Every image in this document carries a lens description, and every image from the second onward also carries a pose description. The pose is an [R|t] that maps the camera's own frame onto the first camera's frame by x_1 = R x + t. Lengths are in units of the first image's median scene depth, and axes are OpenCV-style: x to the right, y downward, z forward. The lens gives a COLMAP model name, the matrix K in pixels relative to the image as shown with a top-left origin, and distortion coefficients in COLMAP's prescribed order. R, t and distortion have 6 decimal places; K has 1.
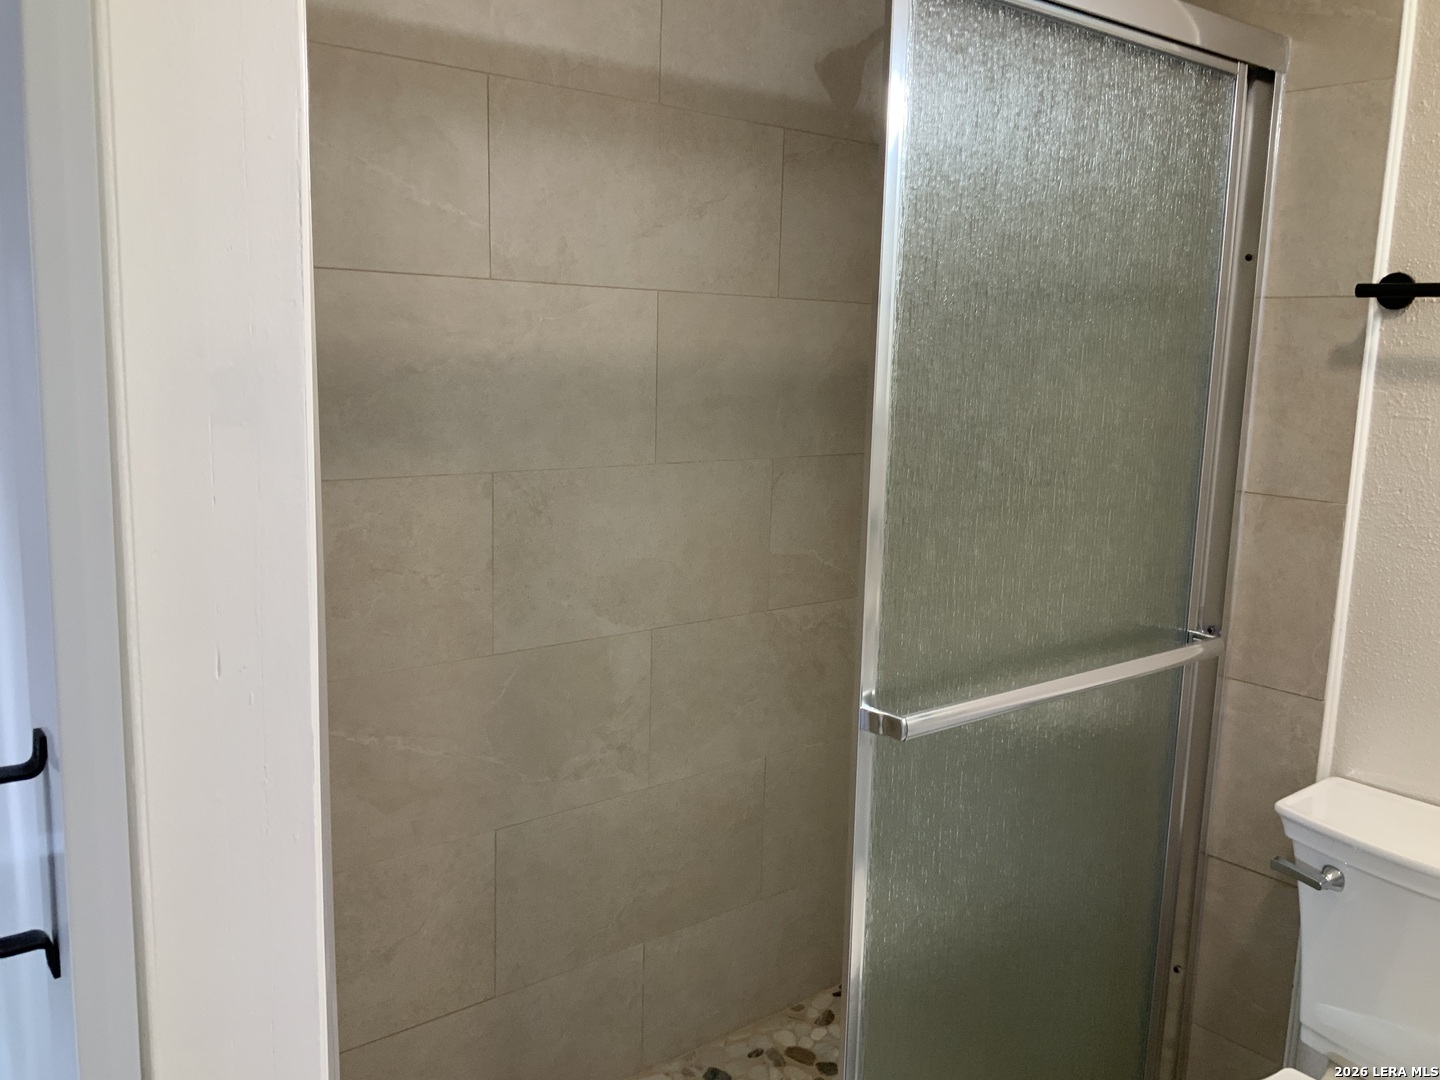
lens RADIAL K [[1194.3, 0, 721.7], [0, 1194.3, 541.0], [0, 0, 1]] dist [0.071599, -0.130760]
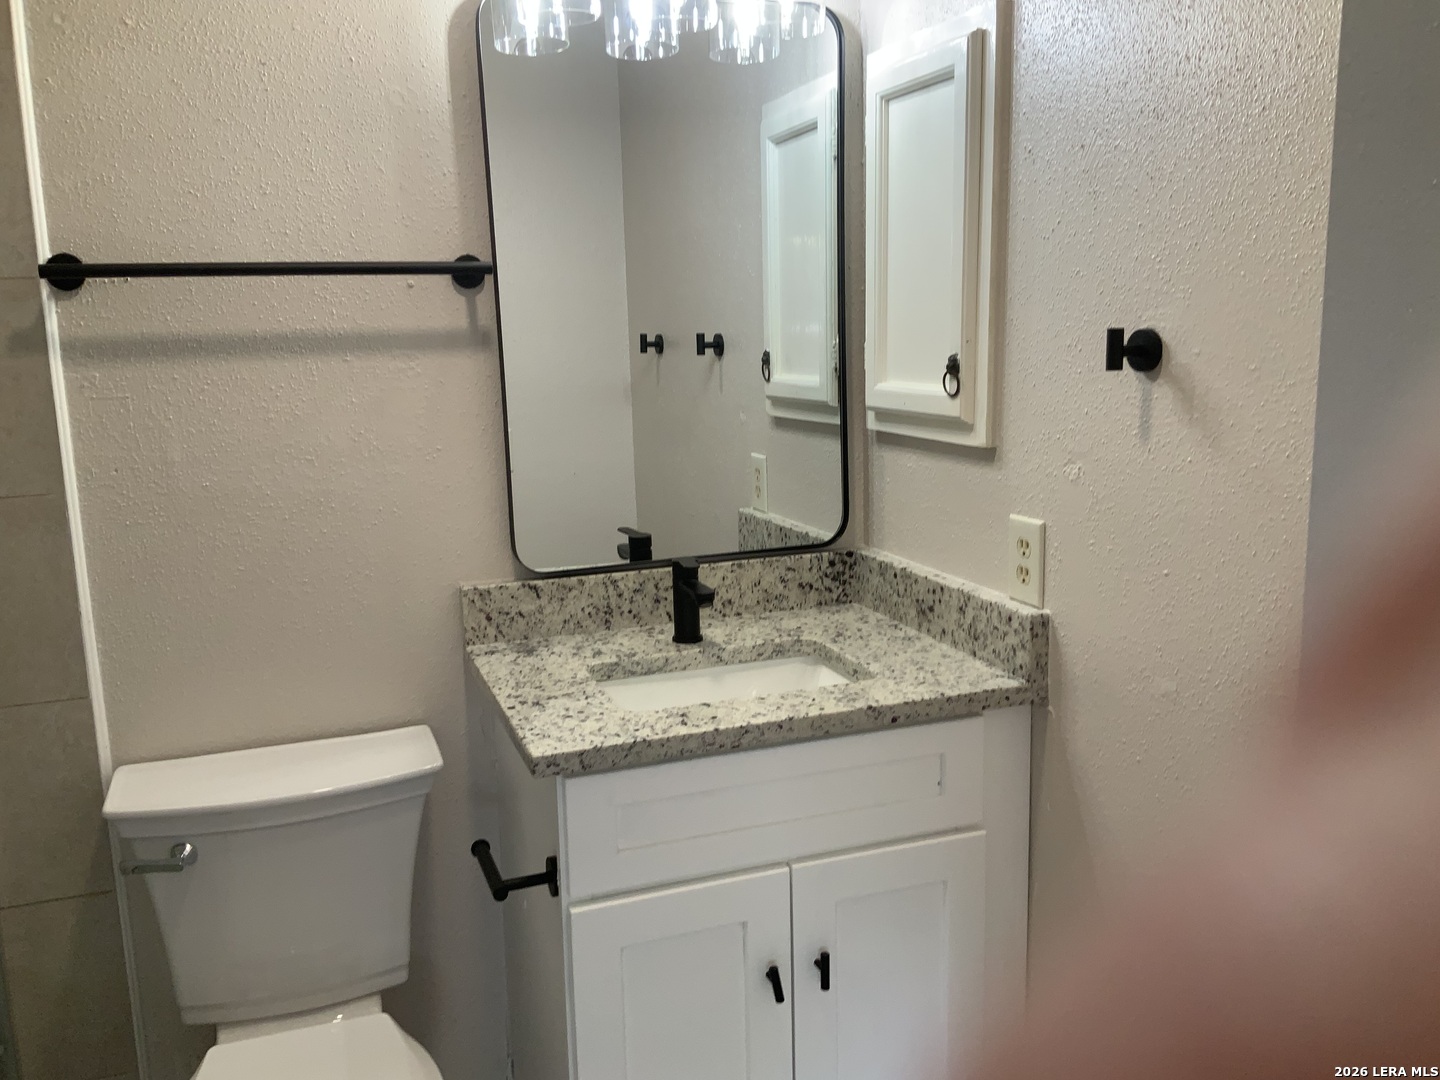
lens RADIAL K [[1194.3, 0, 721.8], [0, 1194.3, 537.7], [0, 0, 1]] dist [0.071599, -0.130760]
pose [[0.304889, -0.202111, 0.930695, -0.233144], [0.192592, 0.970118, 0.147580, -0.038568], [-0.932712, 0.134249, 0.334703, 0.197594]]
